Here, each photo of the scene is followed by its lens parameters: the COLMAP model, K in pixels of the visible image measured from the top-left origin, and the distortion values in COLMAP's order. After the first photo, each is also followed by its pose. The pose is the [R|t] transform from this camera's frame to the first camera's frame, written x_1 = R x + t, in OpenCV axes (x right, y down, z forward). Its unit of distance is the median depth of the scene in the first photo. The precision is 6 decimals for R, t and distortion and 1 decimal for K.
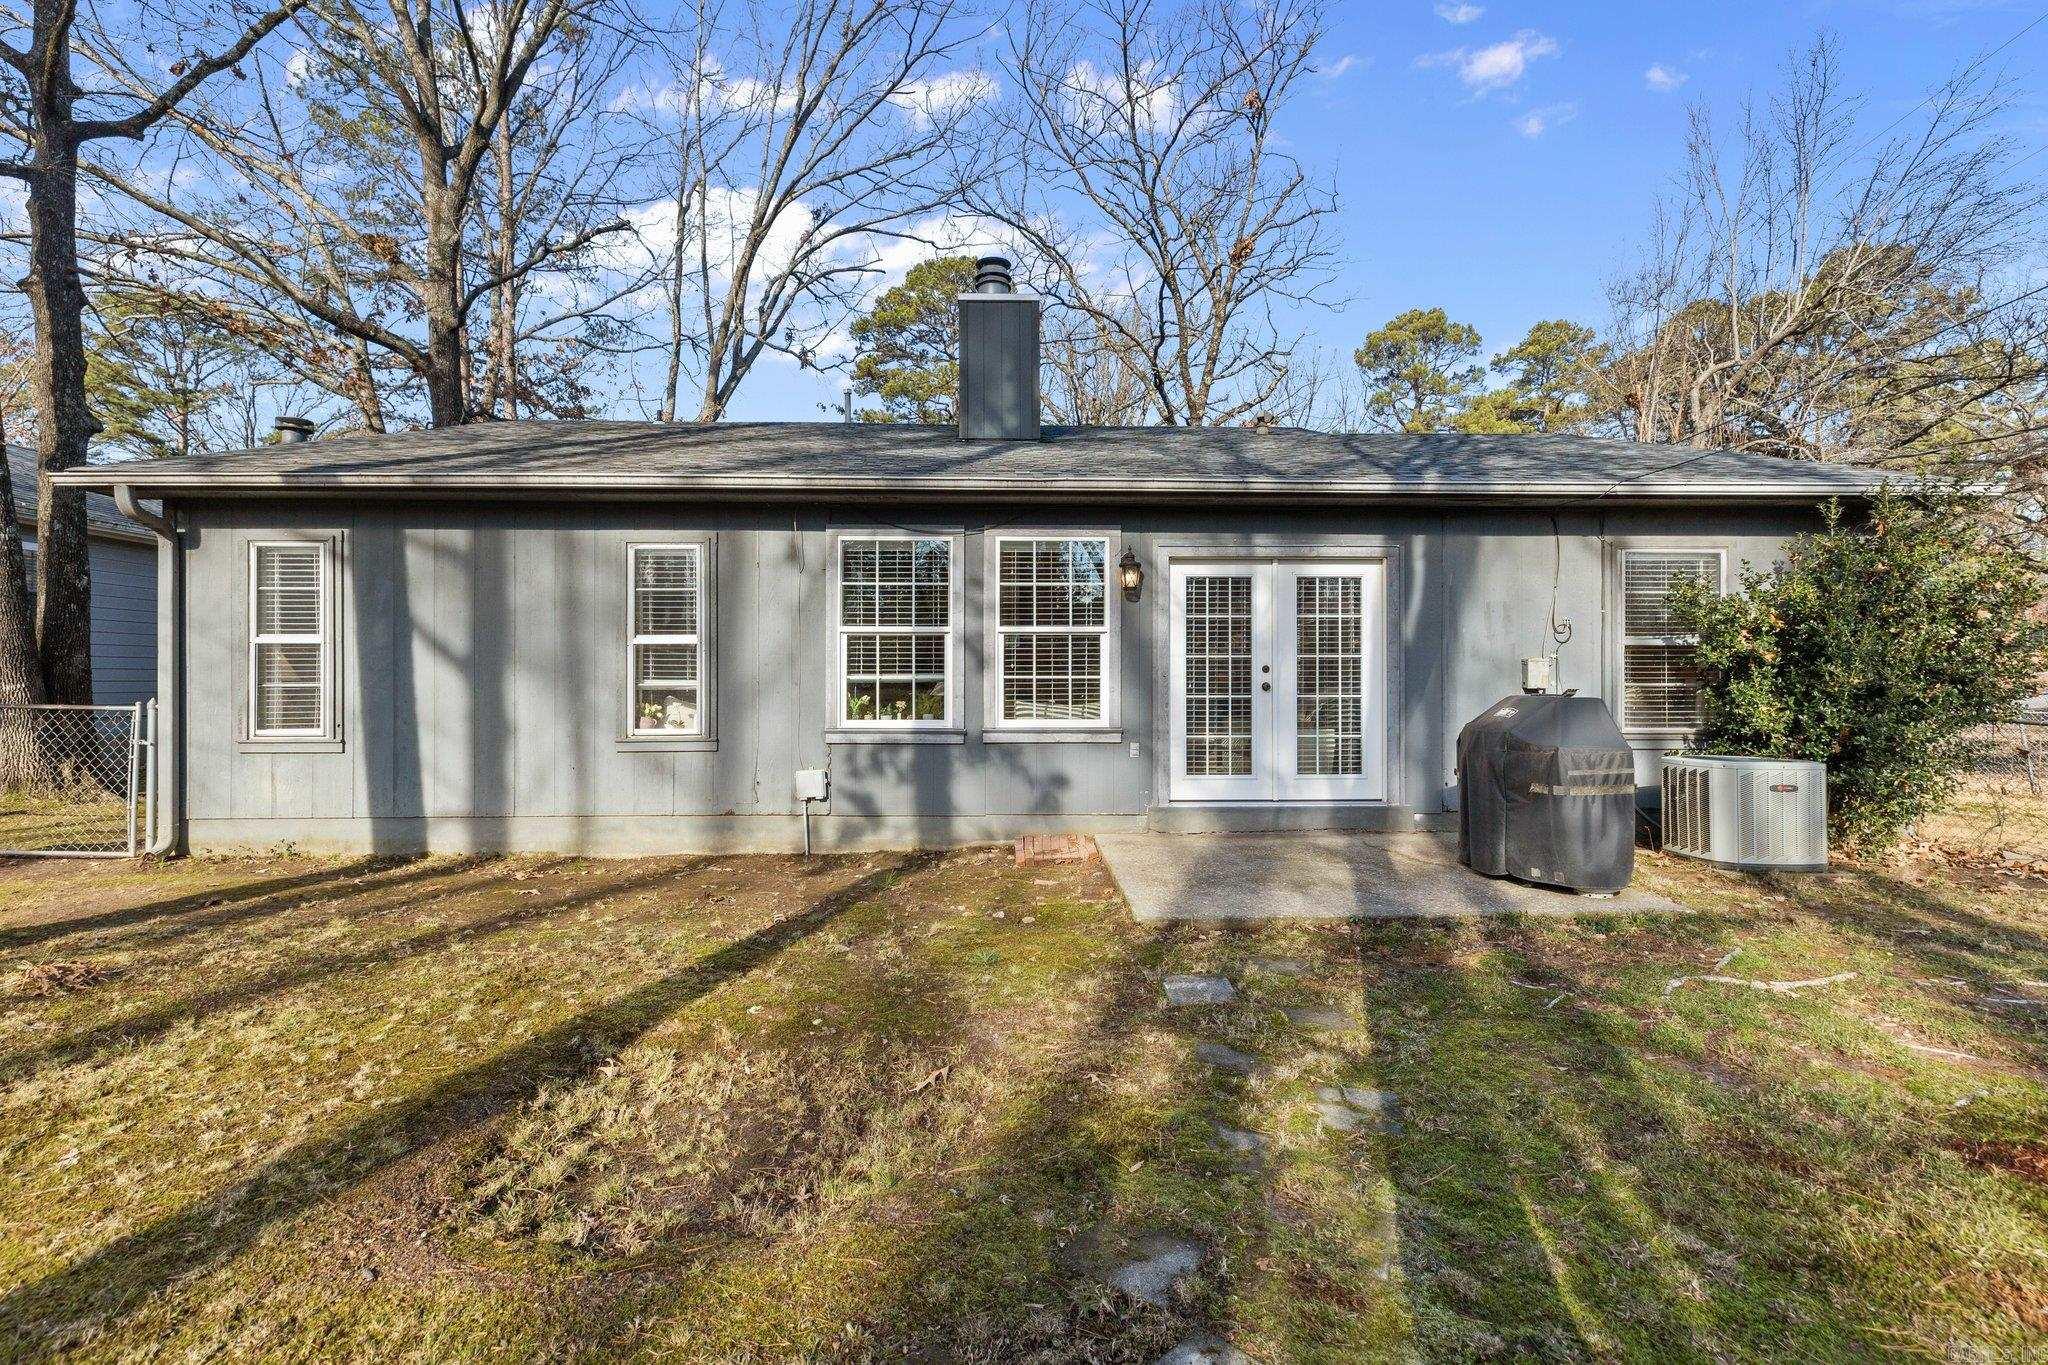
lens RADIAL K [[928.6, 0, 1012.3], [0, 928.6, 683.5], [0, 0, 1]] dist [0.005685, -0.001725]
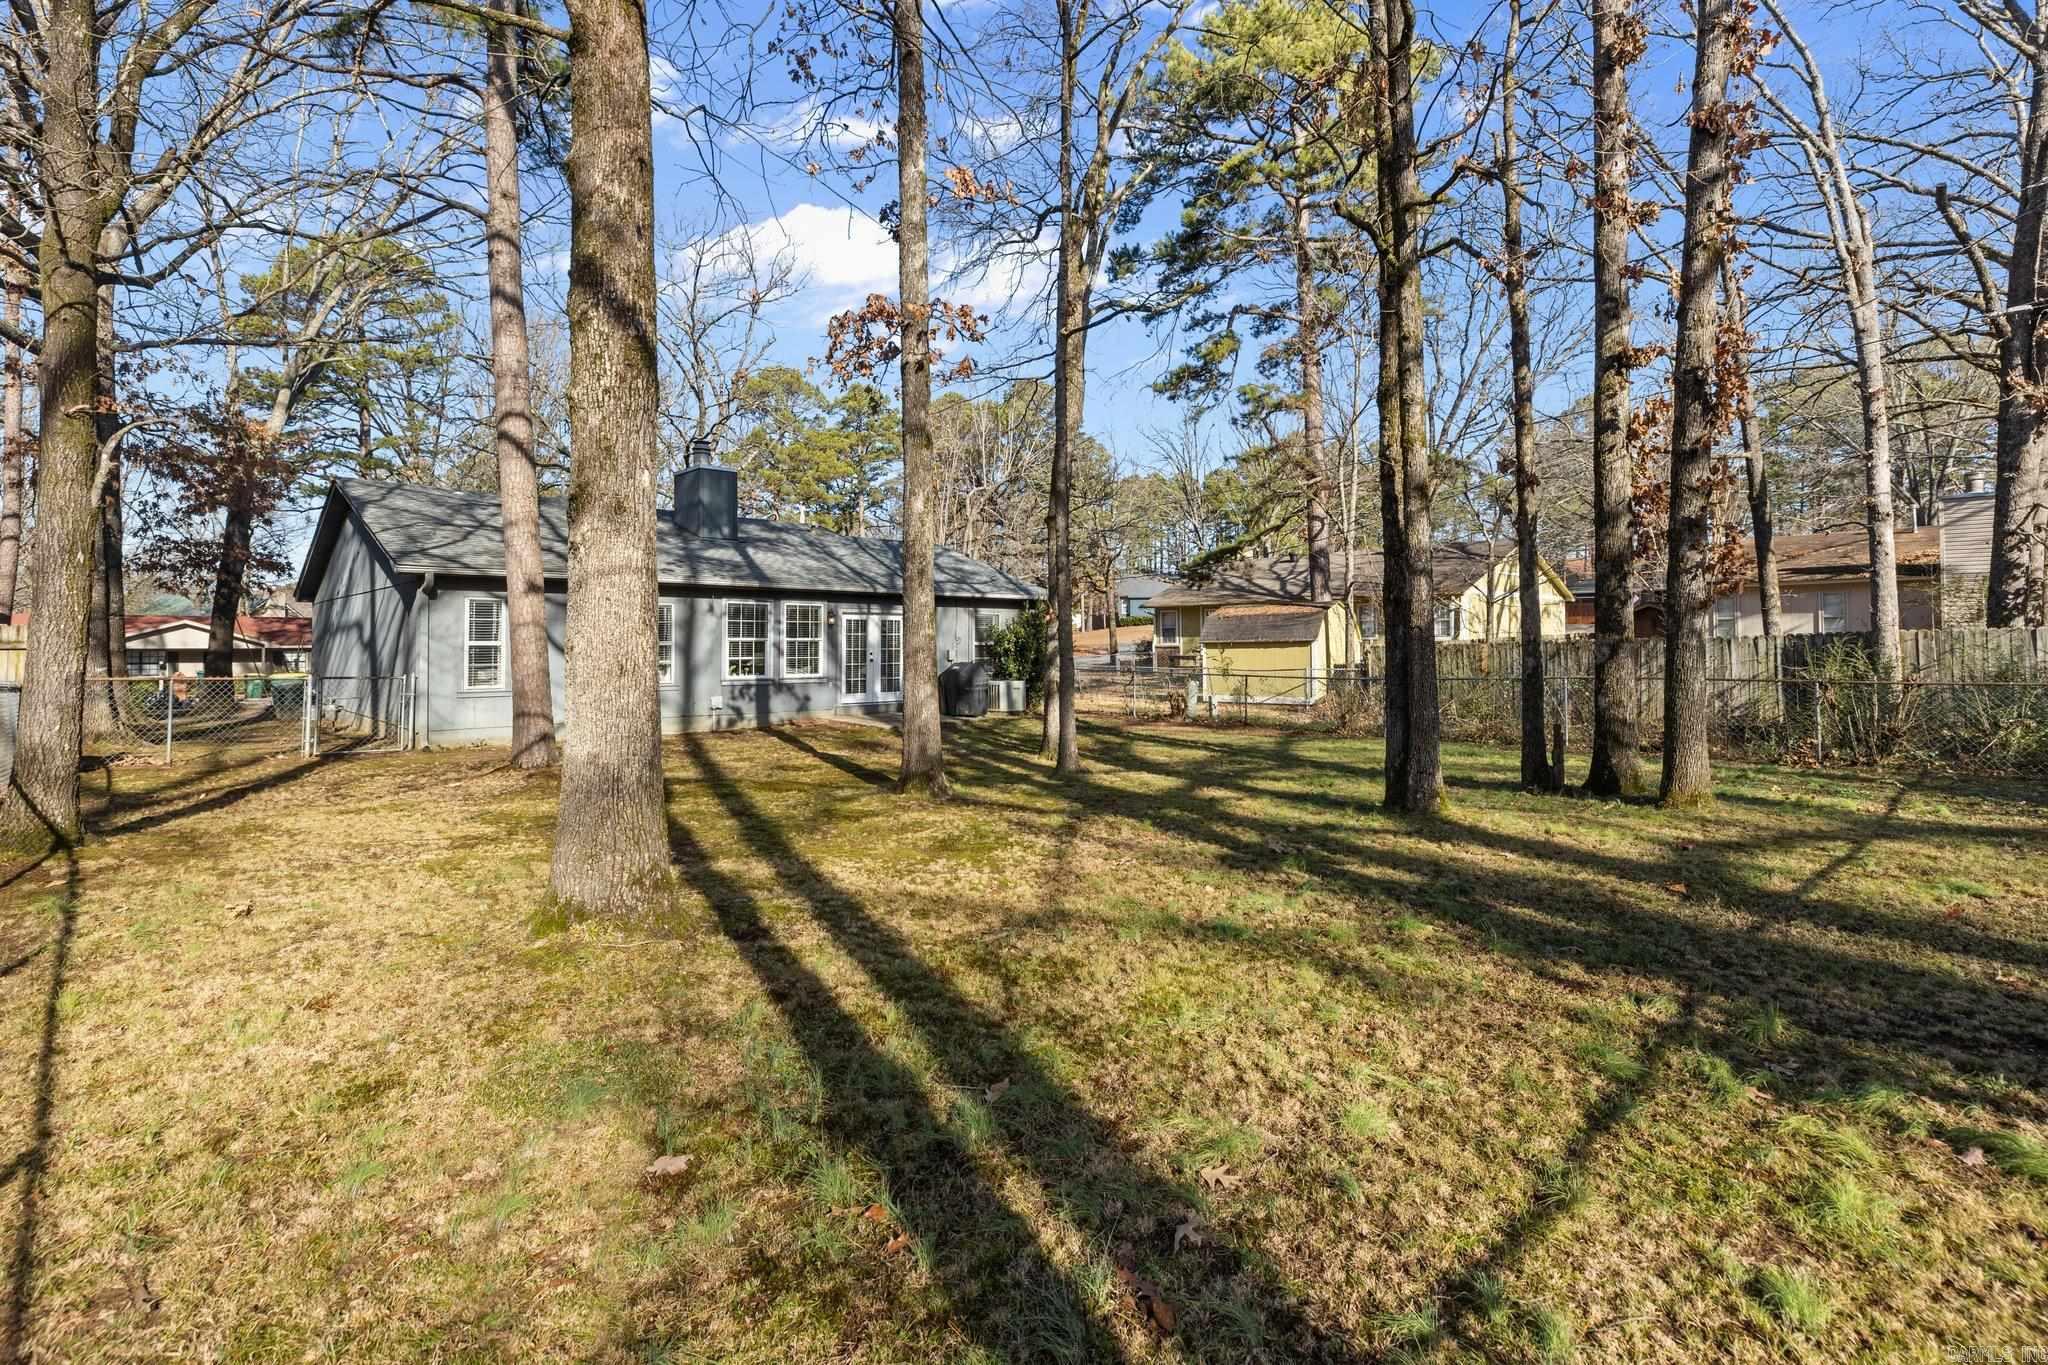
lens RADIAL K [[928.6, 0, 1010.3], [0, 928.6, 625.2], [0, 0, 1]] dist [0.005685, -0.001725]
pose [[0.755611, 0.012815, 0.654896, -1.223212], [0.002595, 0.999742, -0.022557, -0.037612], [-0.655016, 0.018744, 0.755383, -1.340855]]
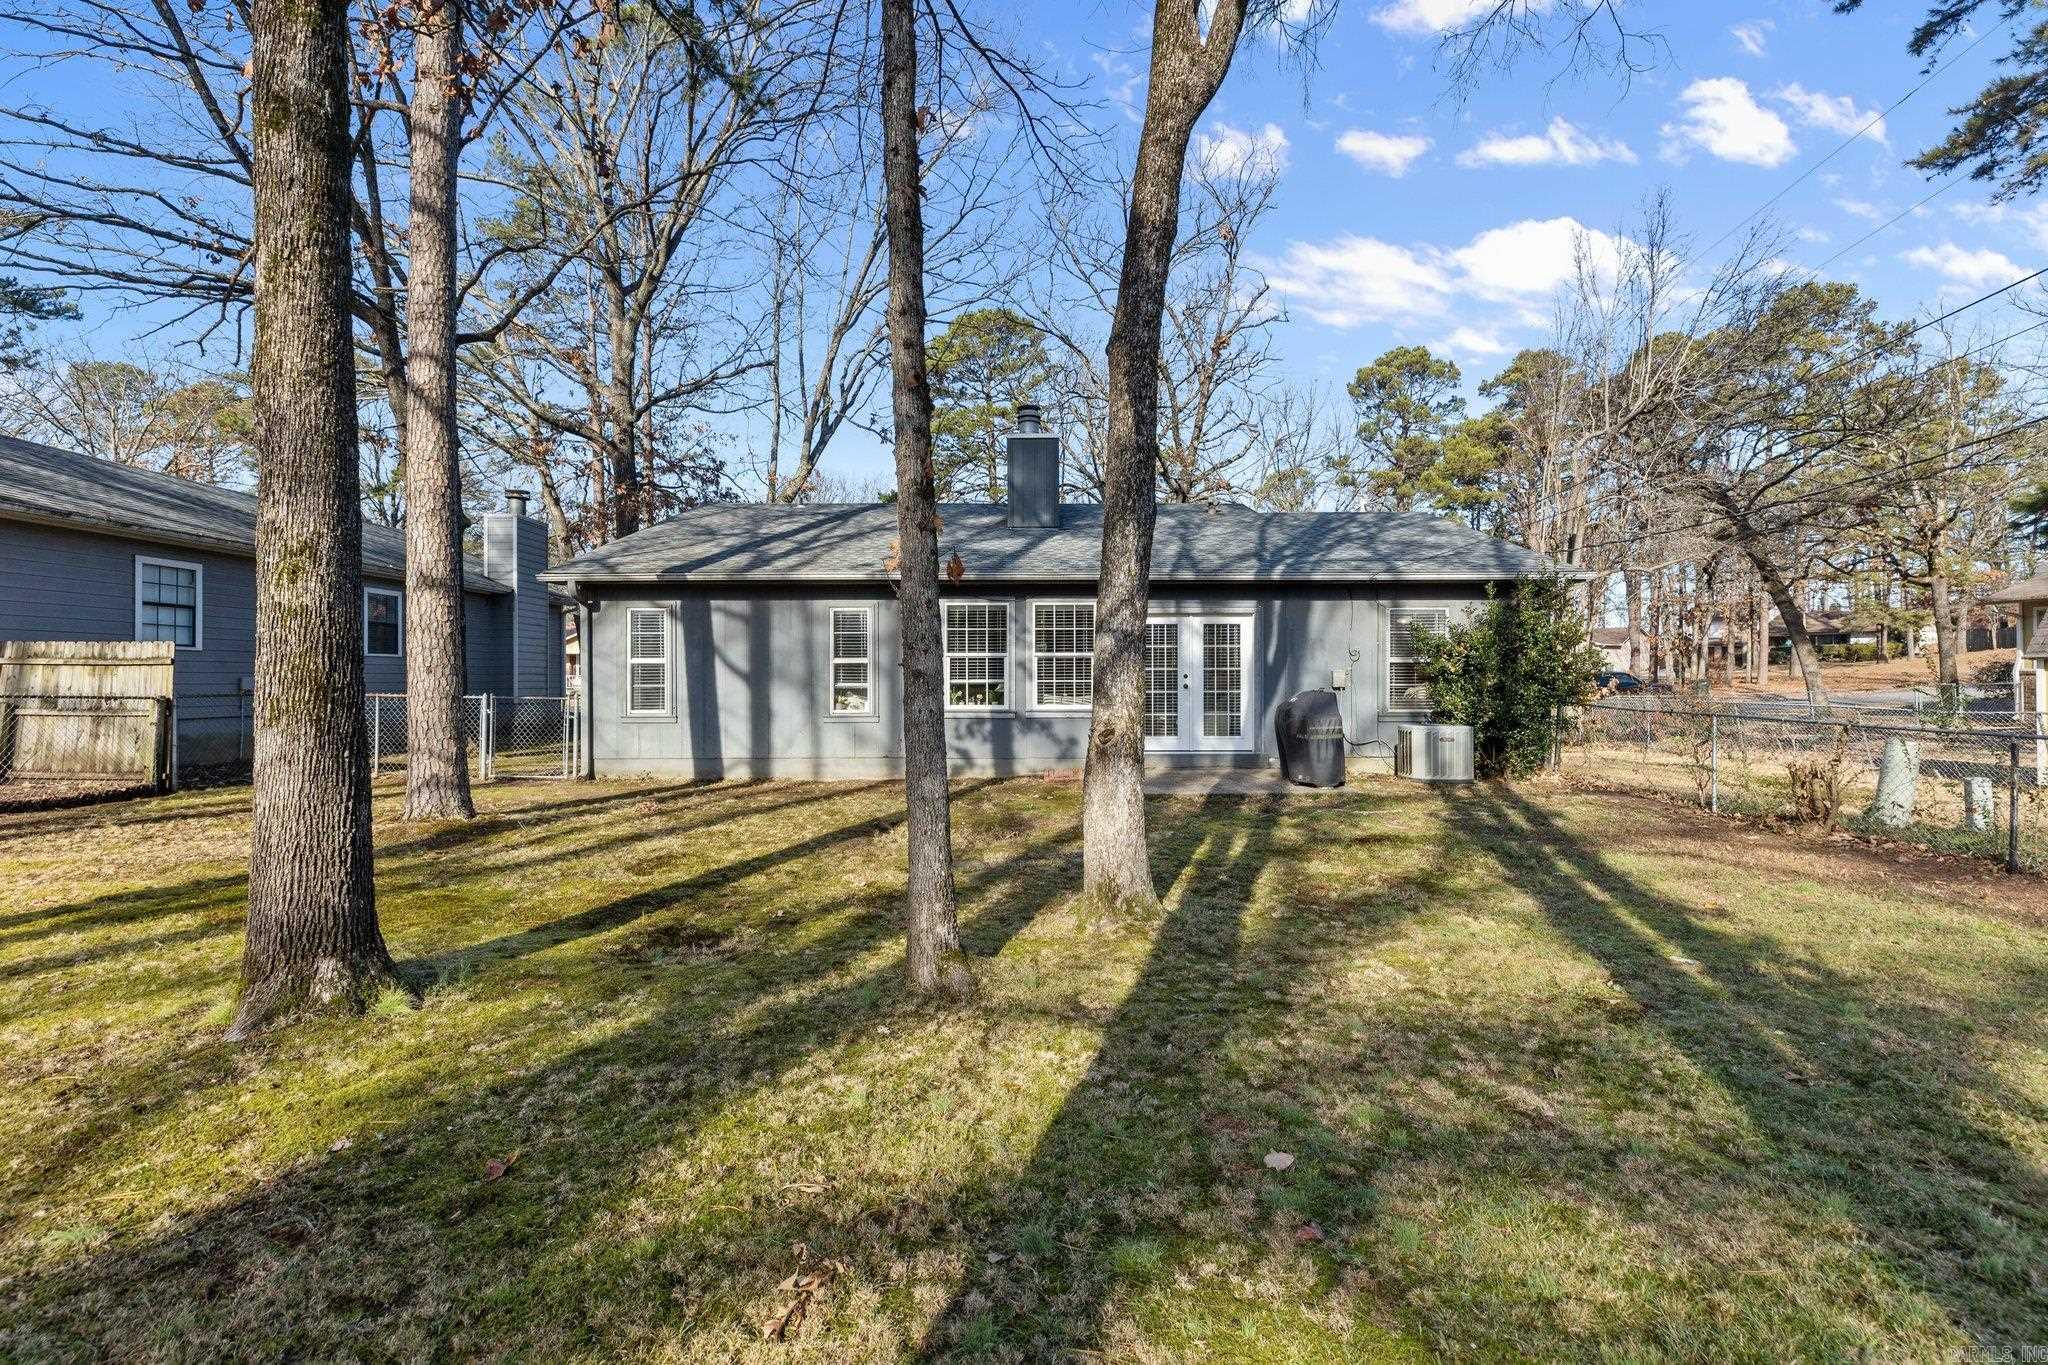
lens RADIAL K [[928.6, 0, 1014.8], [0, 928.6, 670.1], [0, 0, 1]] dist [0.005685, -0.001725]
pose [[0.999599, -0.001734, -0.028247, -0.003071], [0.001406, 0.999931, -0.011620, -0.007427], [0.028266, 0.011576, 0.999533, -0.787236]]
